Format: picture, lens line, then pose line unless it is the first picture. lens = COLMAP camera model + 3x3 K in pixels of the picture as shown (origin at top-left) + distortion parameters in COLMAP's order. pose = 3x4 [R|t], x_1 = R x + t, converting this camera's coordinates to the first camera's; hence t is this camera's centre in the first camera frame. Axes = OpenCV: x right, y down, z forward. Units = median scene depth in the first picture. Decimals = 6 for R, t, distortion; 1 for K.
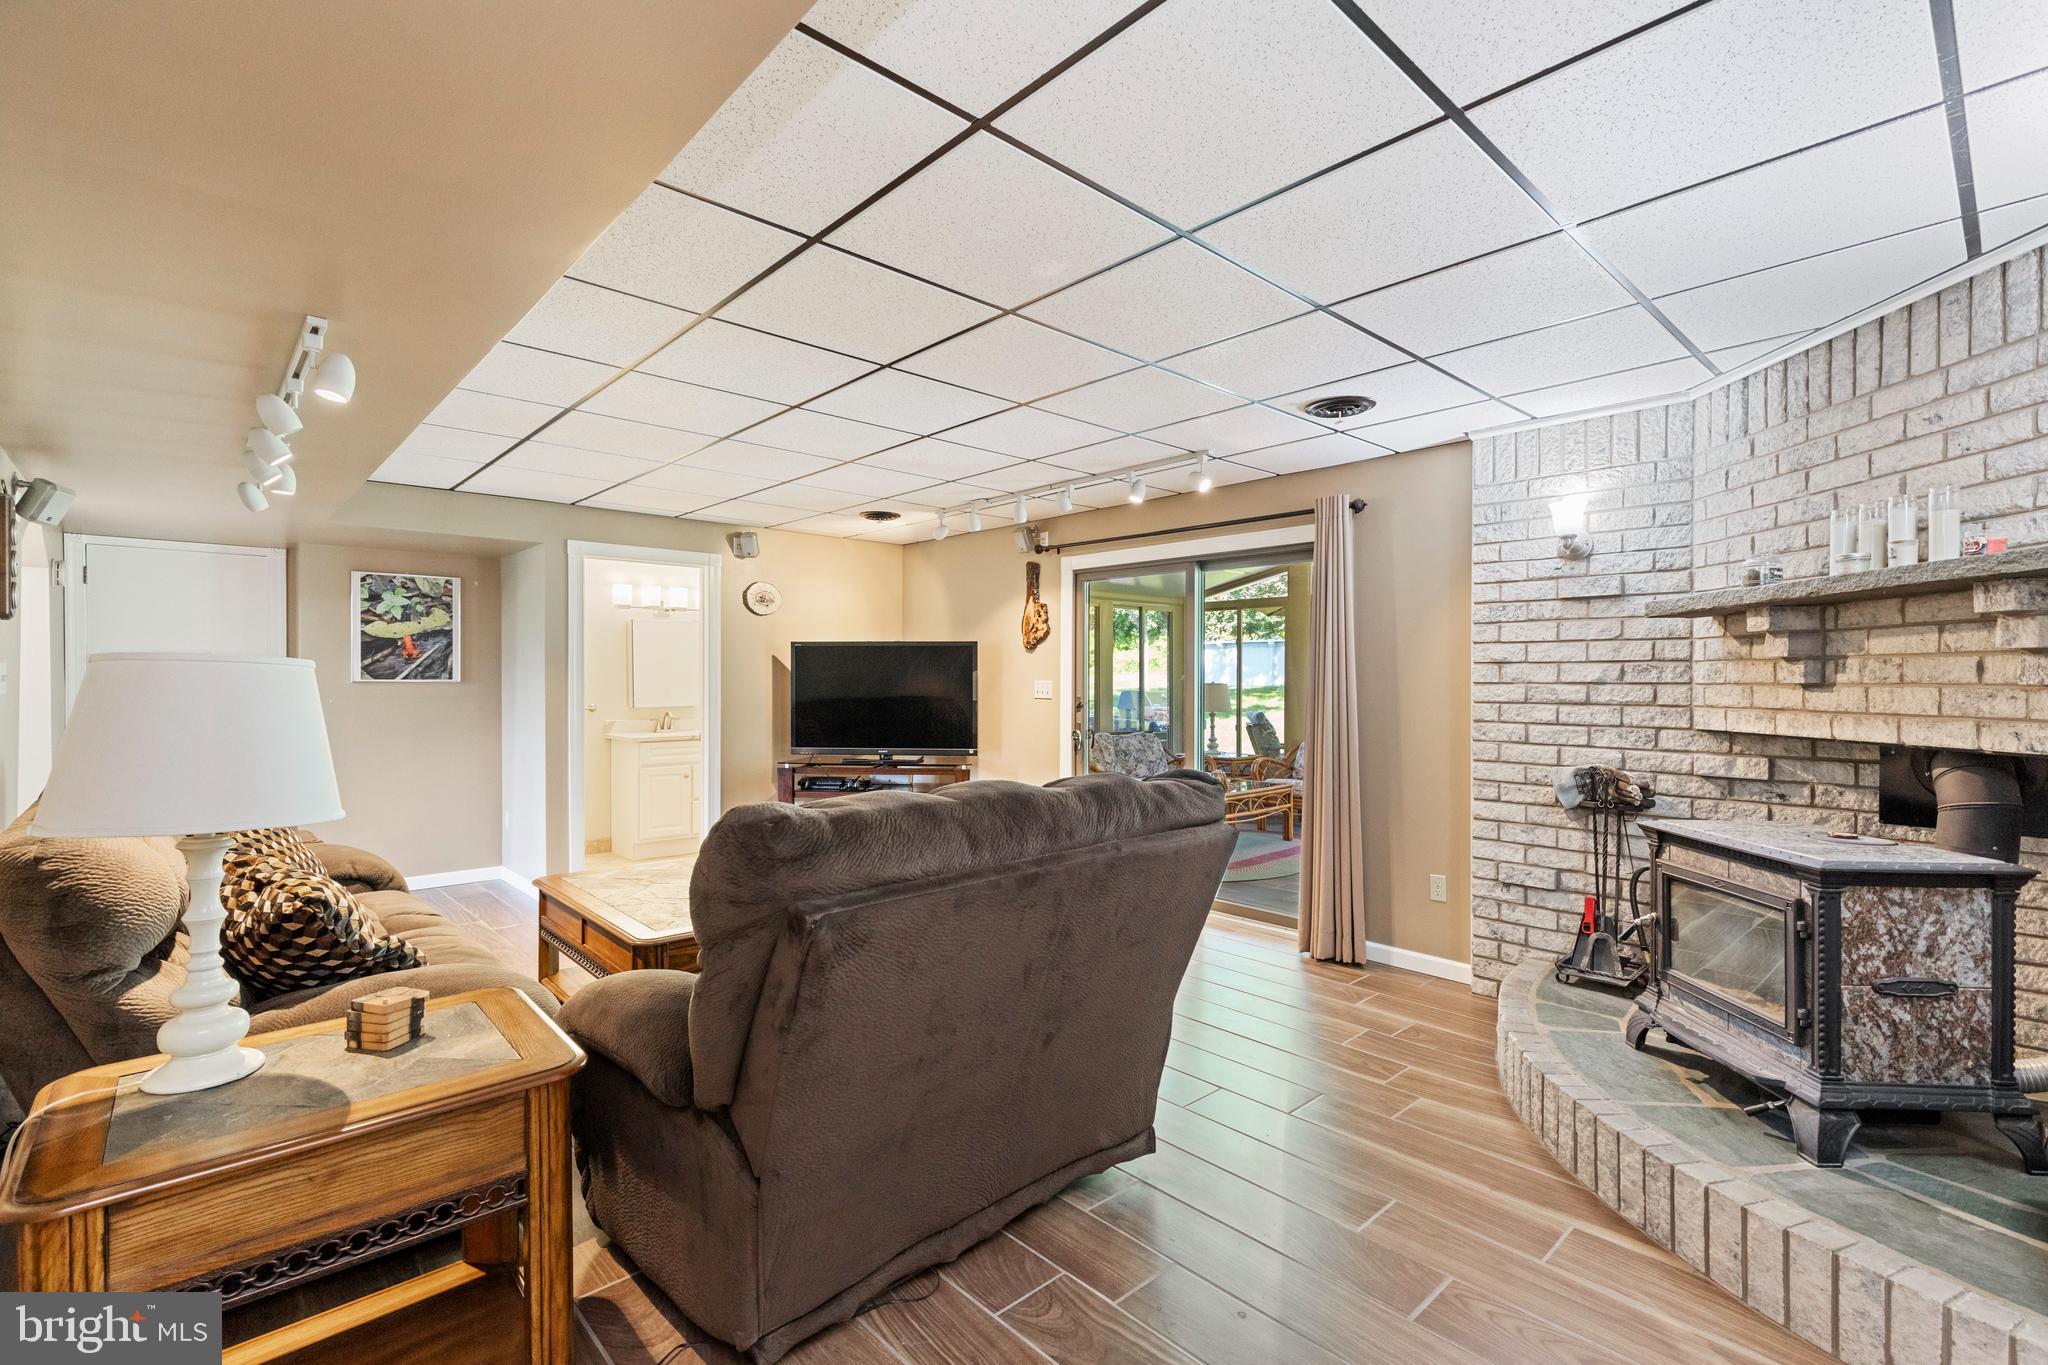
lens RADIAL K [[922.0, 0, 1011.2], [0, 922.0, 681.8], [0, 0, 1]] dist [0.002984, 0.000231]
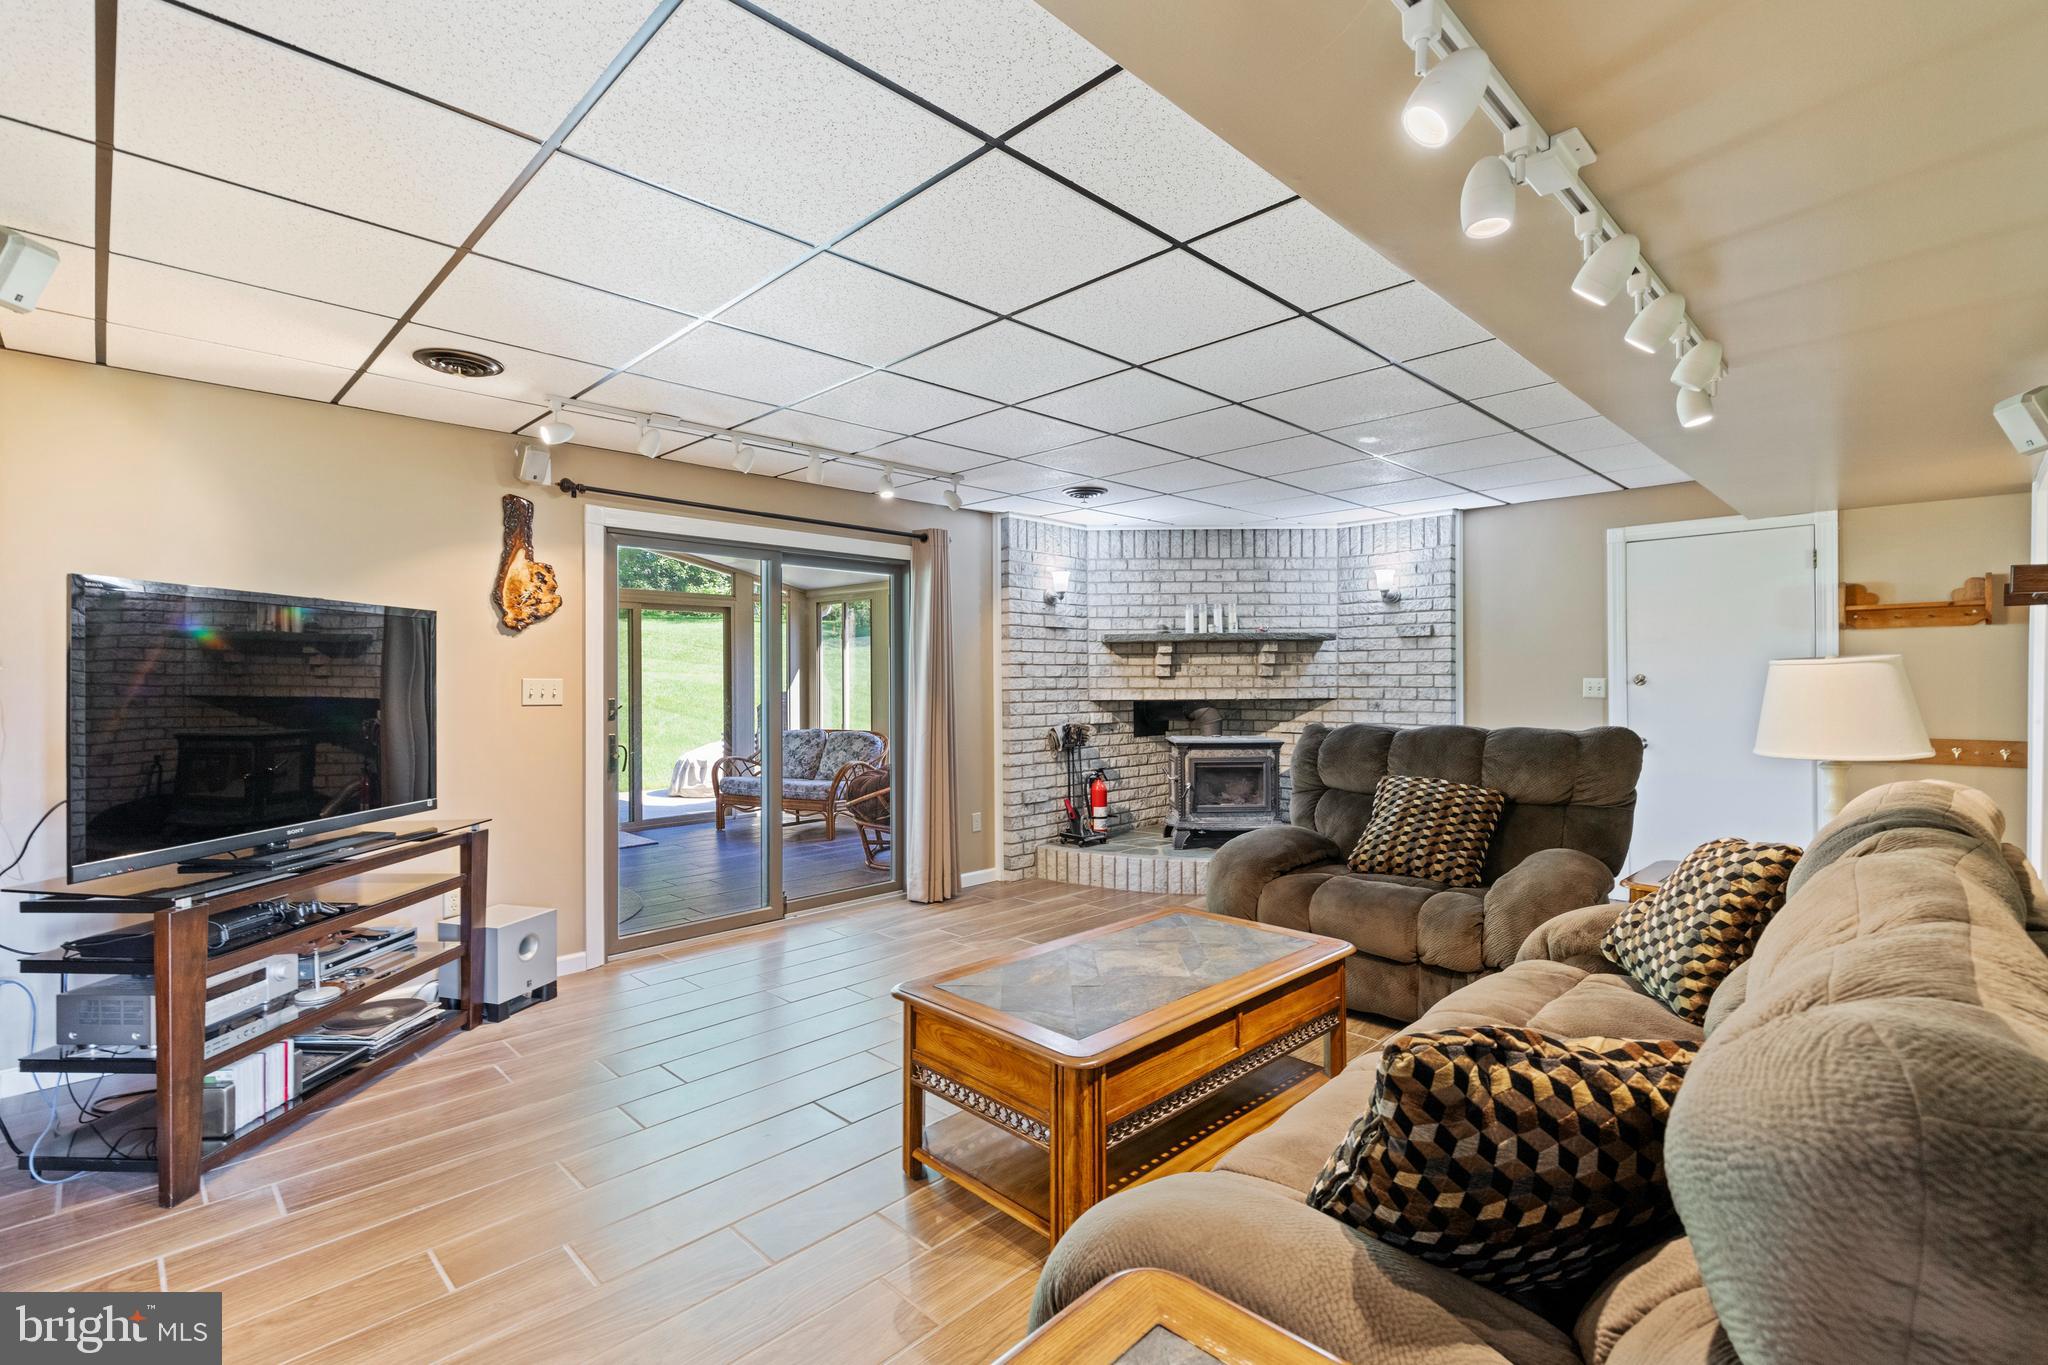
lens RADIAL K [[922.0, 0, 1021.0], [0, 922.0, 674.4], [0, 0, 1]] dist [0.002984, 0.000231]
pose [[-0.052807, 0.001495, 0.998604, -1.204479], [0.006606, 0.999978, -0.001147, -0.002080], [-0.998583, 0.006536, -0.052816, 1.265900]]
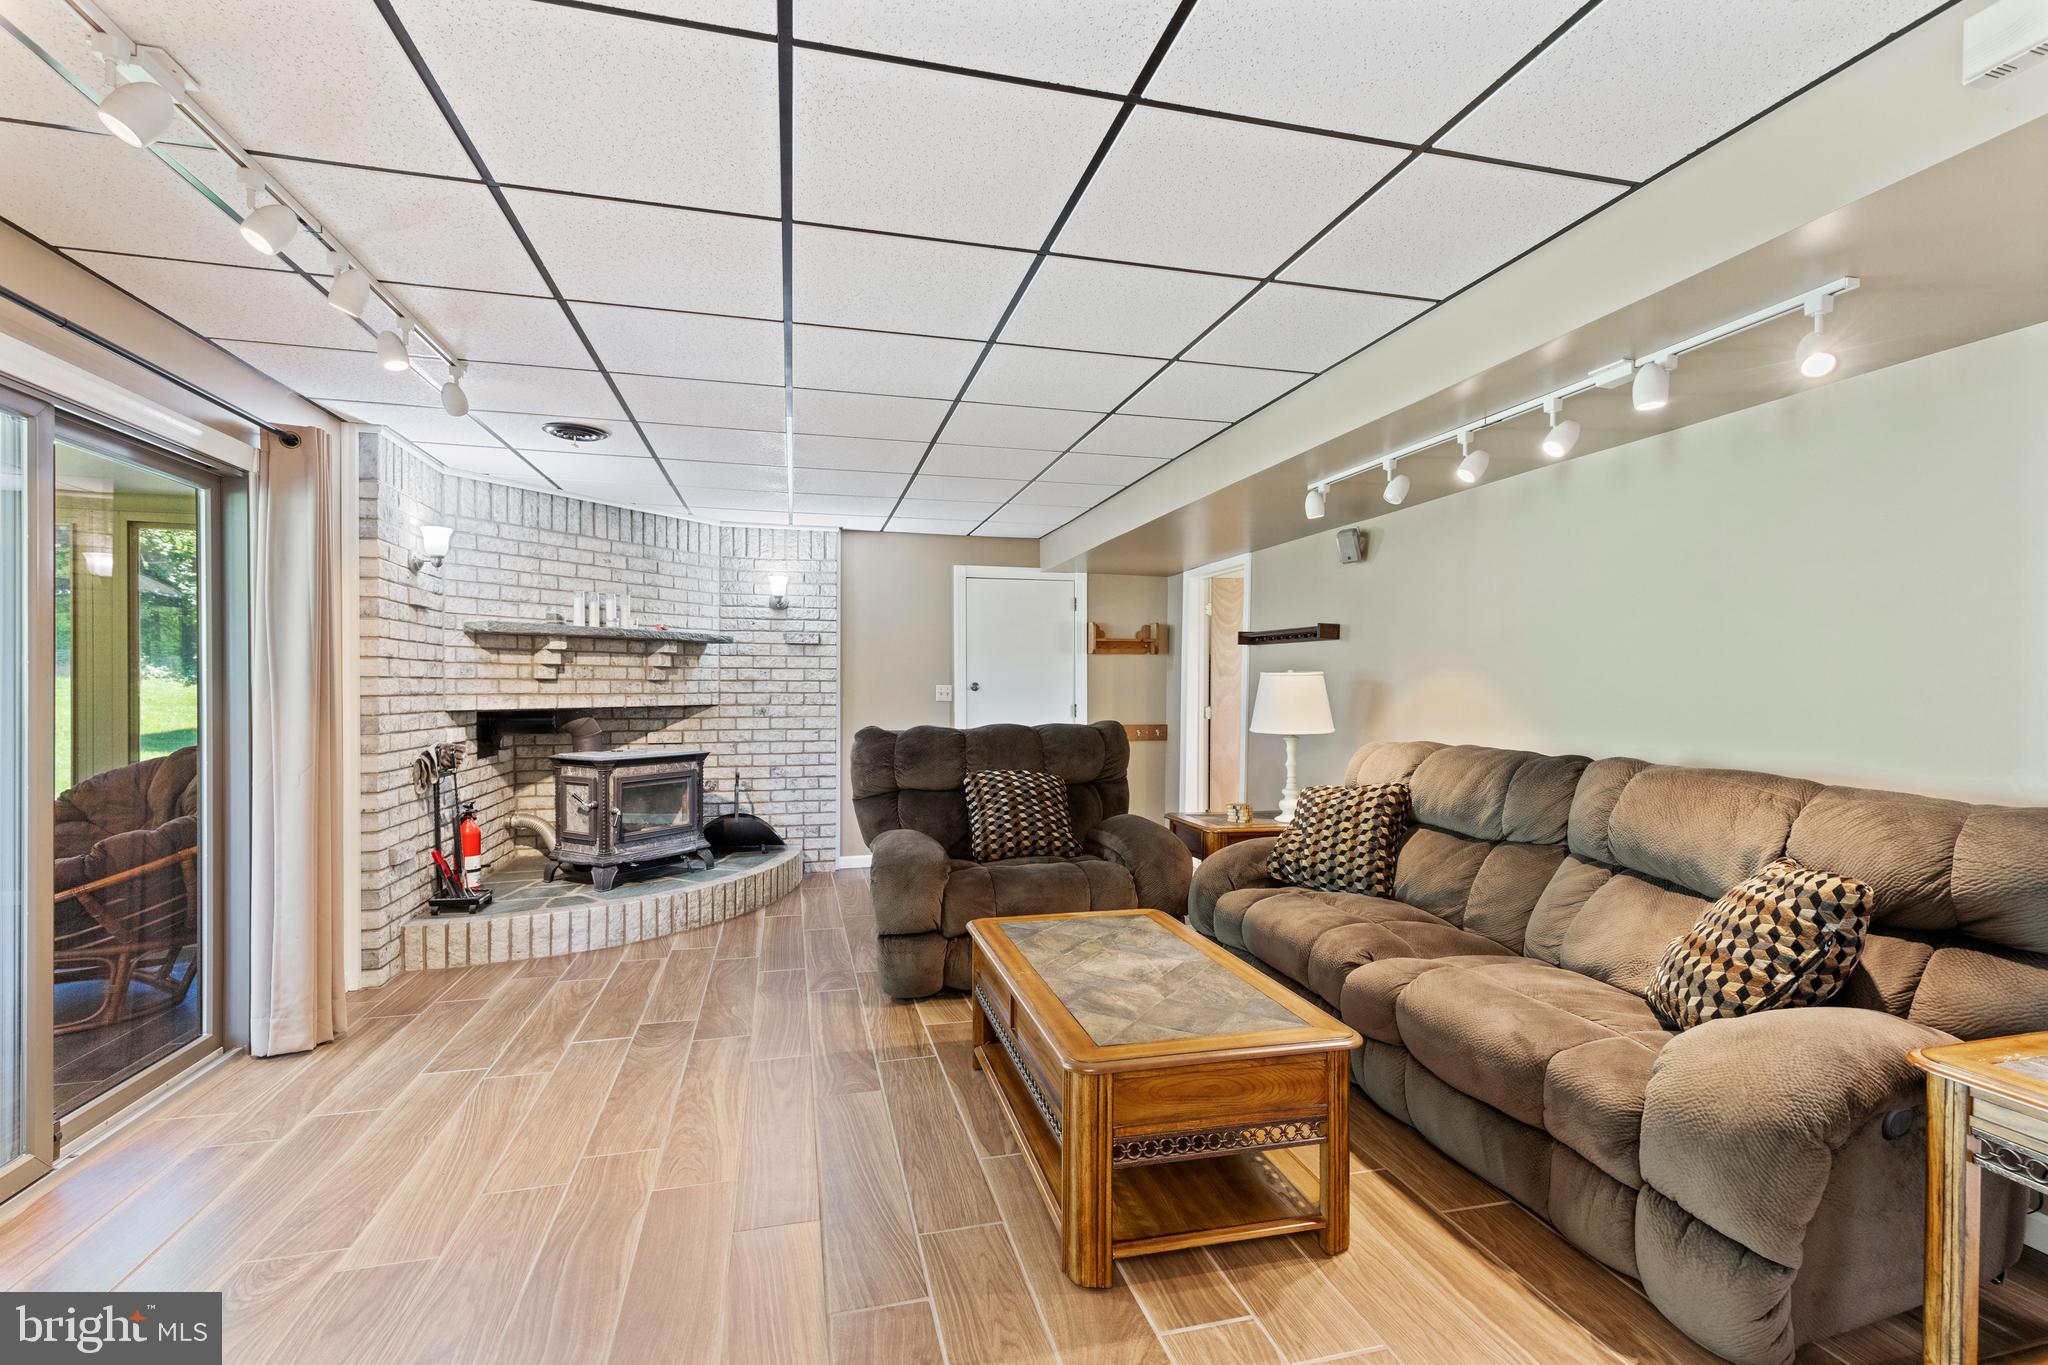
lens RADIAL K [[922.0, 0, 1034.0], [0, 922.0, 695.1], [0, 0, 1]] dist [0.002984, 0.000231]
pose [[-0.892802, -0.011707, 0.450297, -0.693213], [-0.006607, 0.999895, 0.012895, 0.003583], [-0.450401, 0.008537, -0.892786, 1.874142]]
